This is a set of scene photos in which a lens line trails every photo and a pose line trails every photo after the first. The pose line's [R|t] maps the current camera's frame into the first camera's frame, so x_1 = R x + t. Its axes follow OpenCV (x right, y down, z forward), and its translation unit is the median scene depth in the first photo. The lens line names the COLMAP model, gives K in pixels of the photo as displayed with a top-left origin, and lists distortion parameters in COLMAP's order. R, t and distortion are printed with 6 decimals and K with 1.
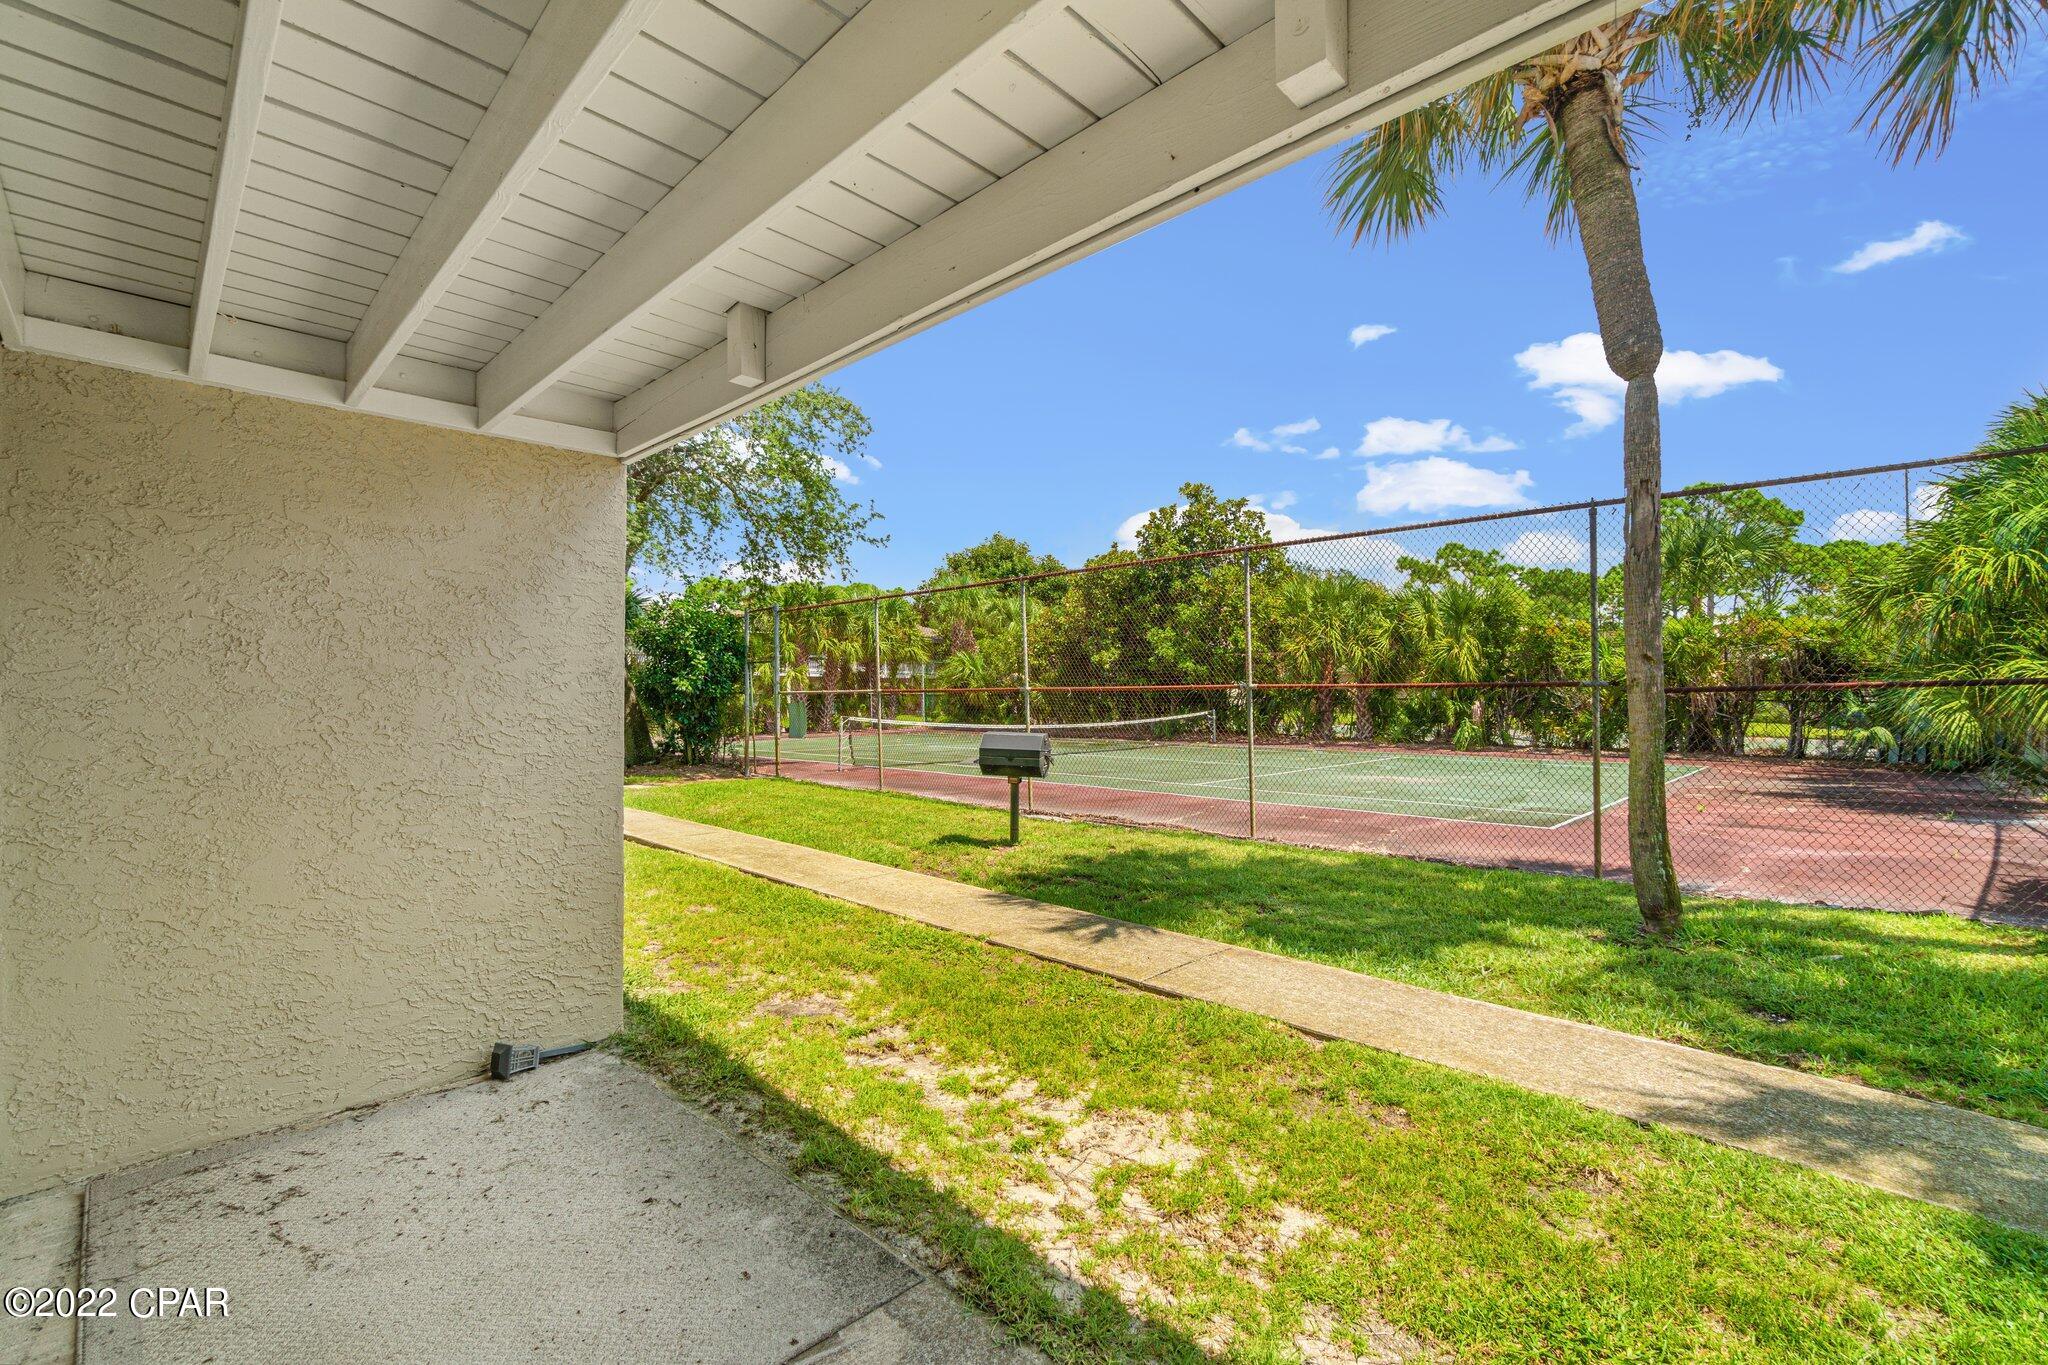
lens RADIAL K [[896.6, 0, 1032.7], [0, 896.6, 683.9], [0, 0, 1]] dist [0.000439, 0.000061]
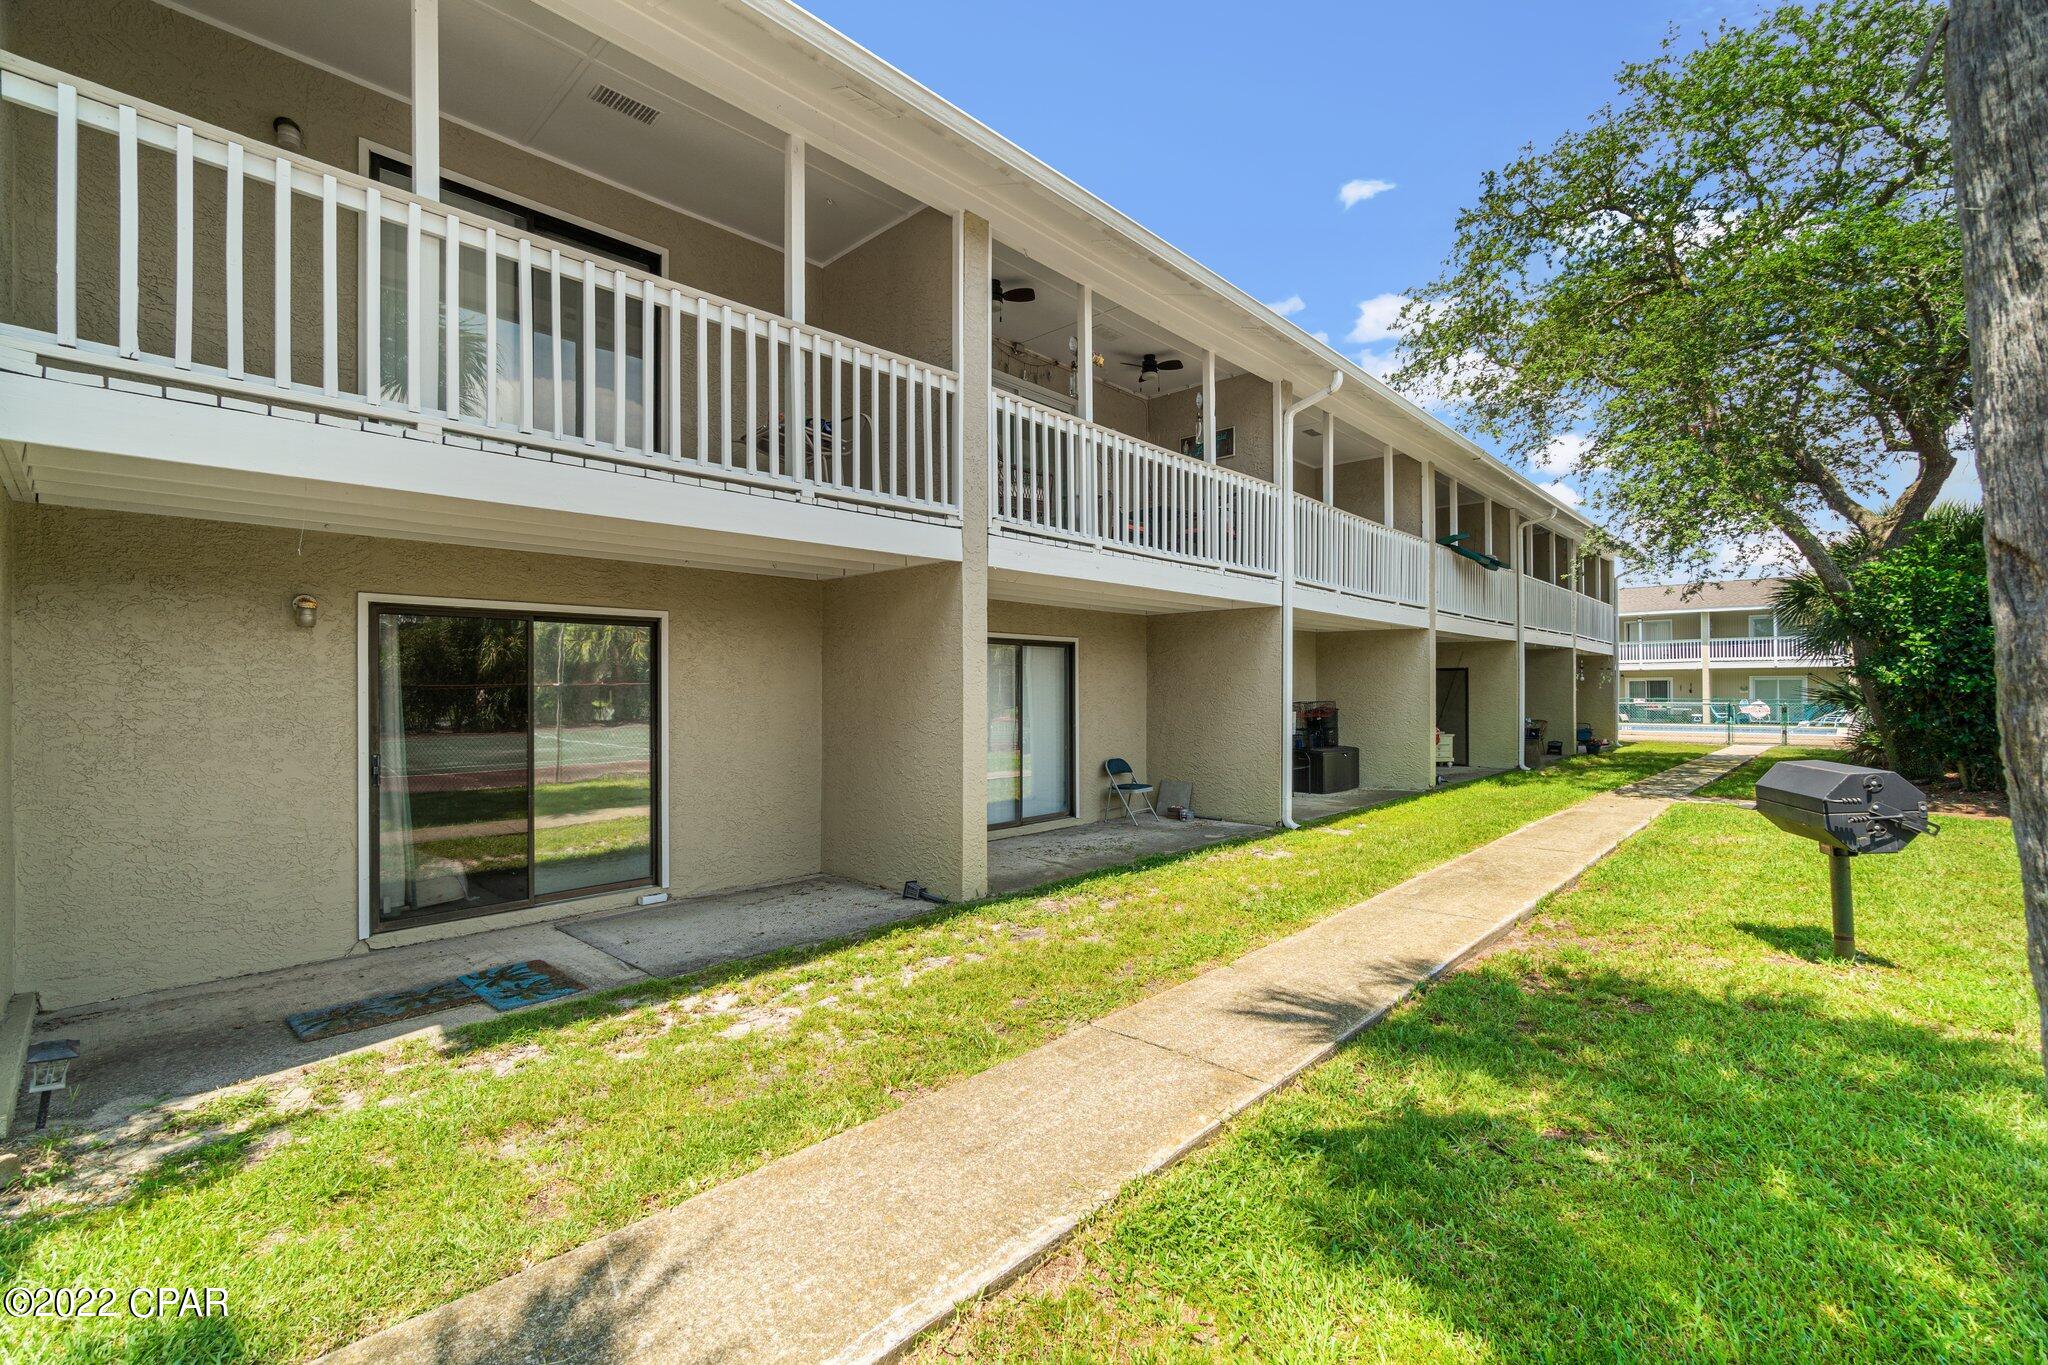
lens RADIAL K [[884.1, 0, 1024.0], [0, 884.1, 682.5], [0, 0, 1]] dist [-0.002072, -0.001217]
pose [[0.026951, -0.006846, -0.999613, 1.380730], [0.020573, 0.999769, -0.006293, -0.009584], [0.999425, -0.020396, 0.027086, 1.252996]]
